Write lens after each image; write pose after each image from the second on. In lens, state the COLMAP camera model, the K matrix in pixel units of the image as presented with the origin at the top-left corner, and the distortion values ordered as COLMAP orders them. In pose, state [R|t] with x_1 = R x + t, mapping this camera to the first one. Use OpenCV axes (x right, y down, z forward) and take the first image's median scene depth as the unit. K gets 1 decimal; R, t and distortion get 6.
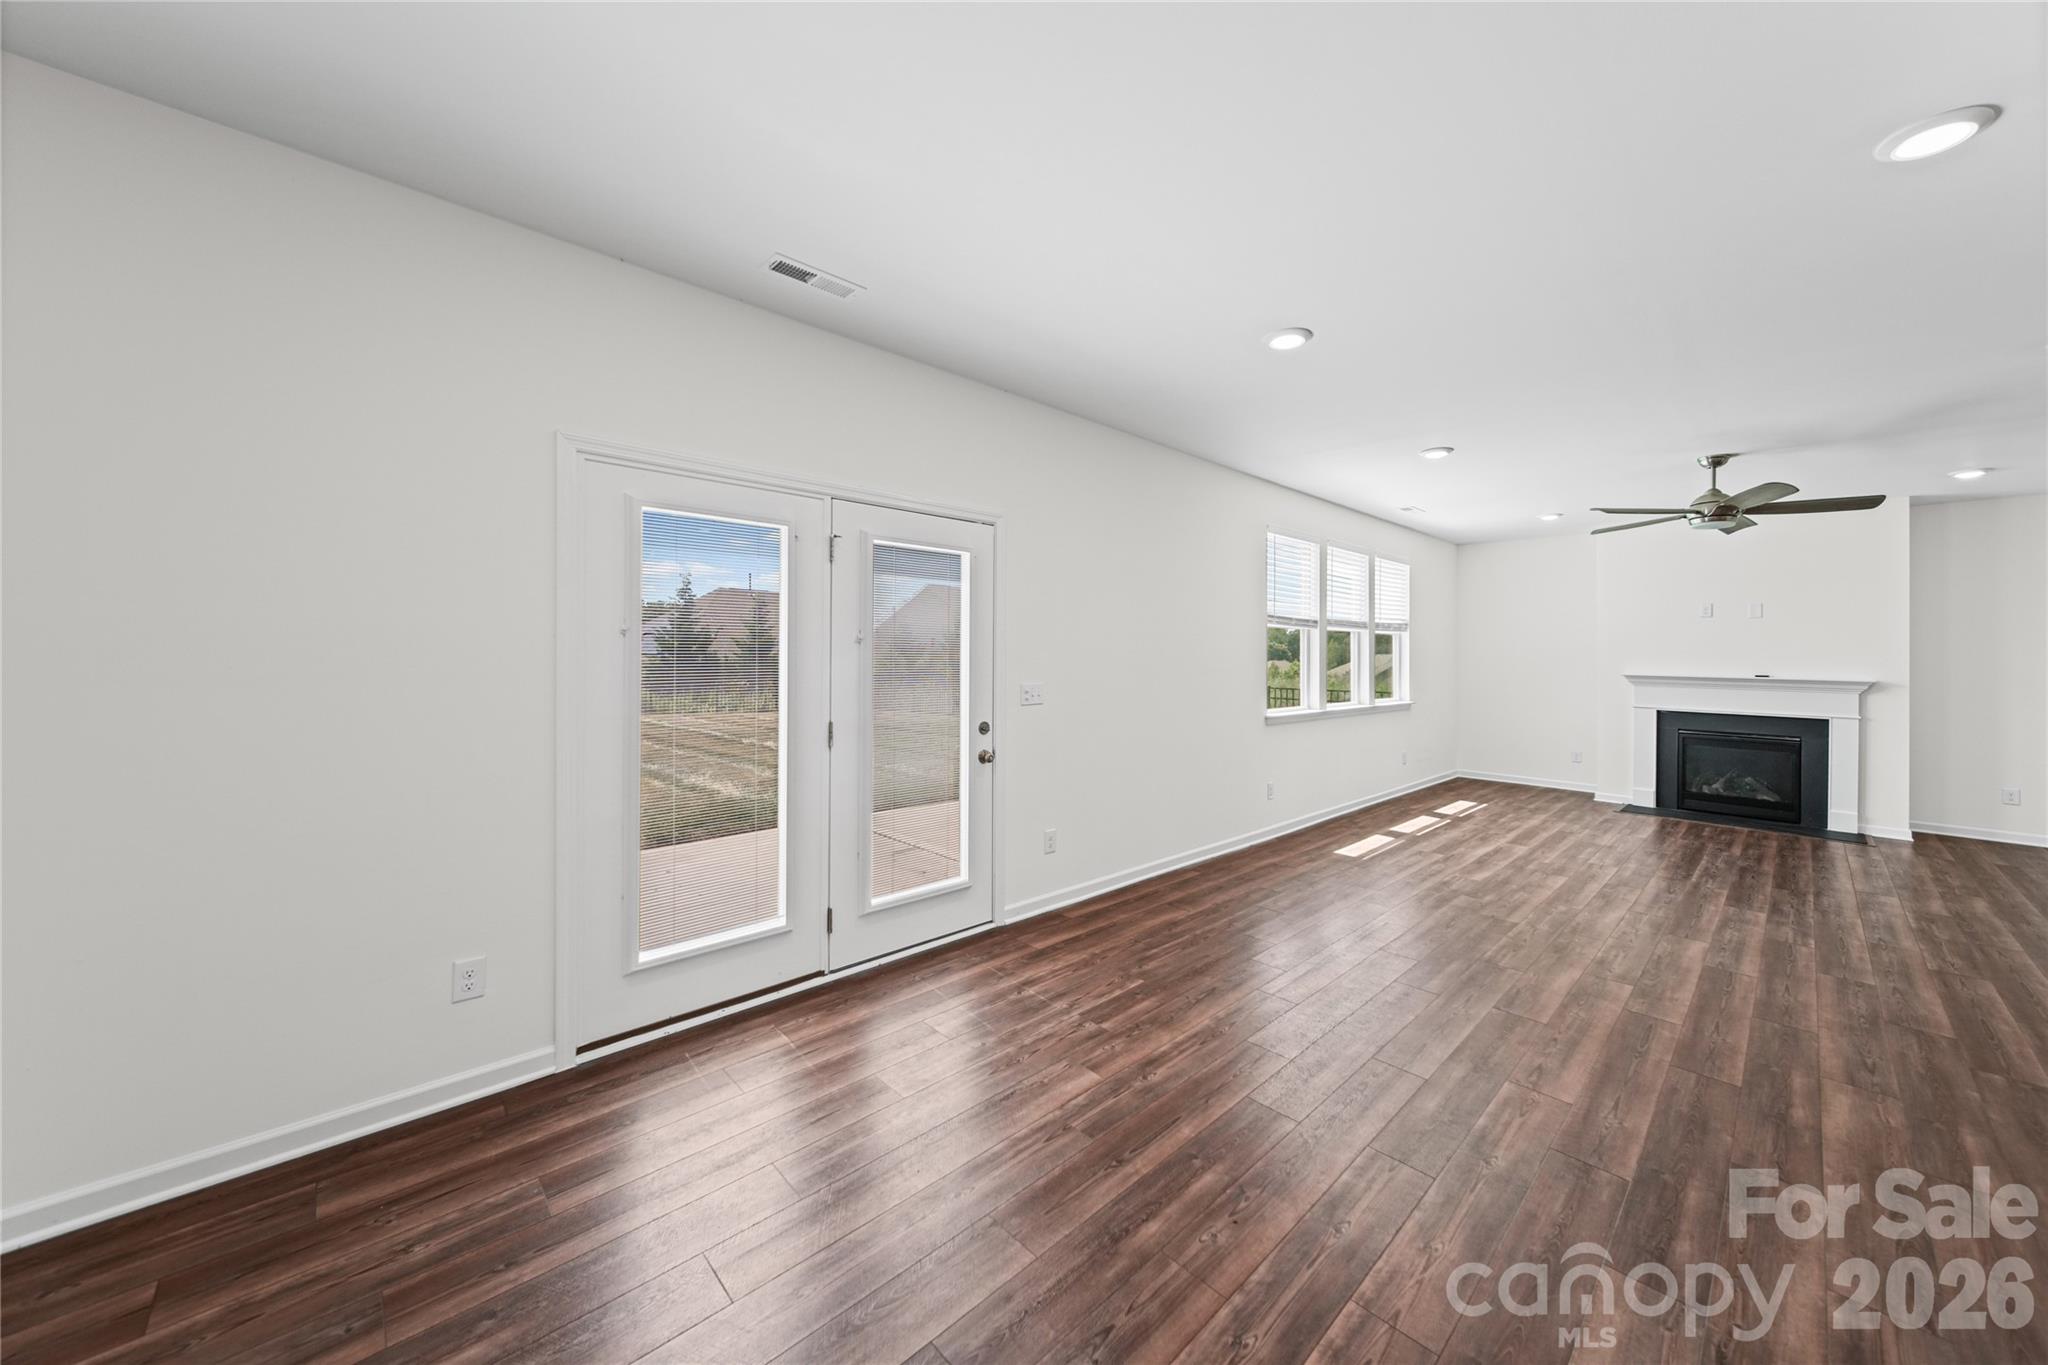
lens RADIAL K [[739.1, 0, 1043.2], [0, 739.1, 664.9], [0, 0, 1]] dist [0.001174, -0.001440]
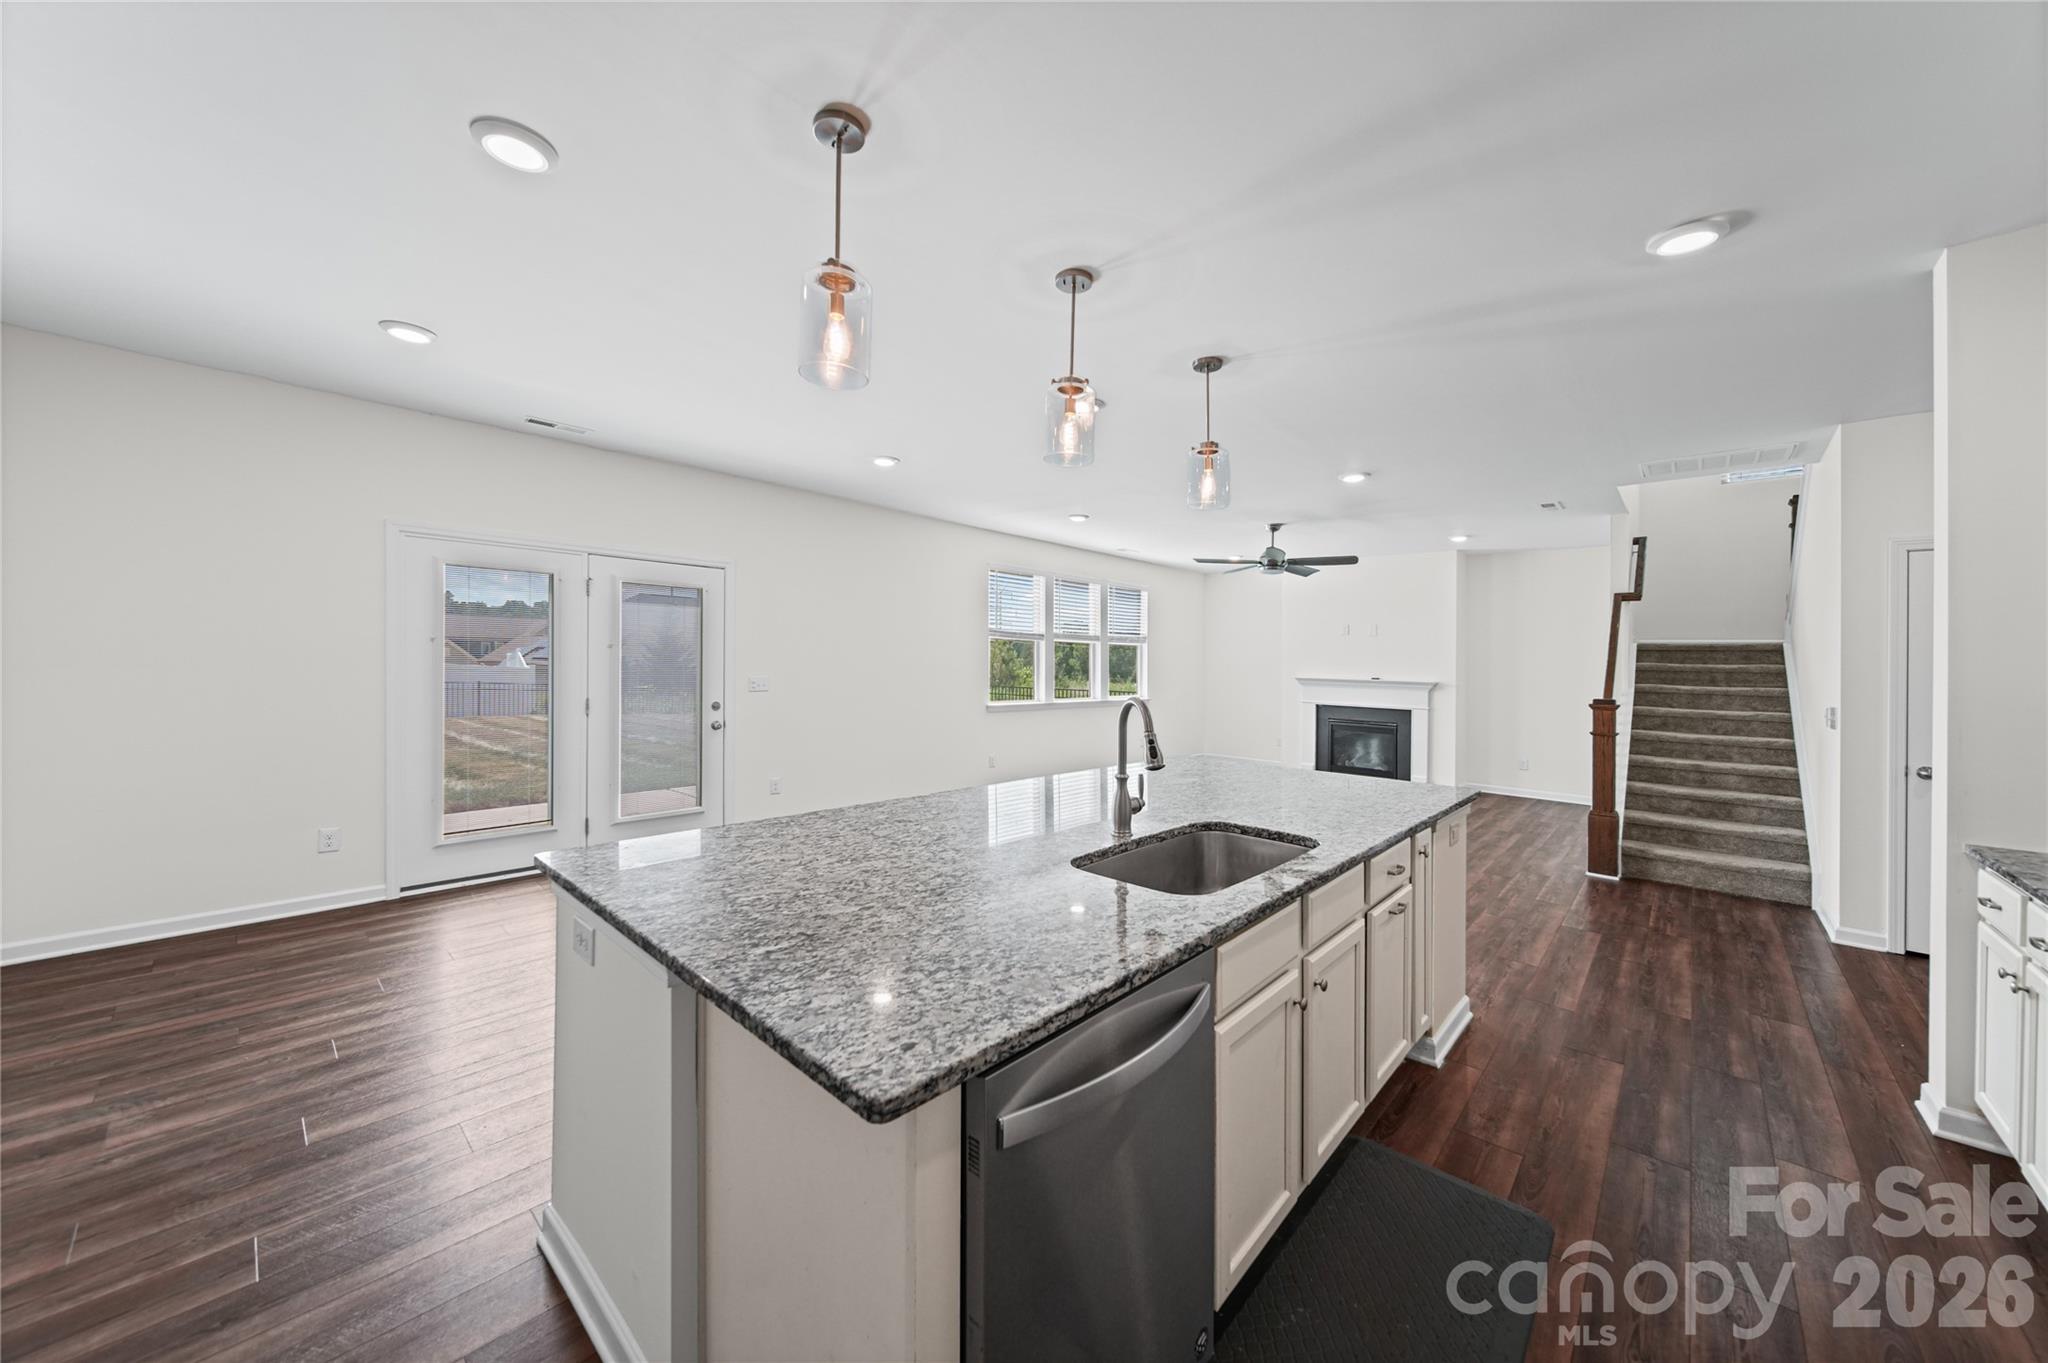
lens RADIAL K [[739.1, 0, 1056.3], [0, 739.1, 673.9], [0, 0, 1]] dist [0.001174, -0.001440]
pose [[0.996996, 0.005590, 0.077247, 0.468370], [-0.005527, 0.999984, -0.001032, 0.017959], [-0.077251, 0.000602, 0.997011, -0.511182]]
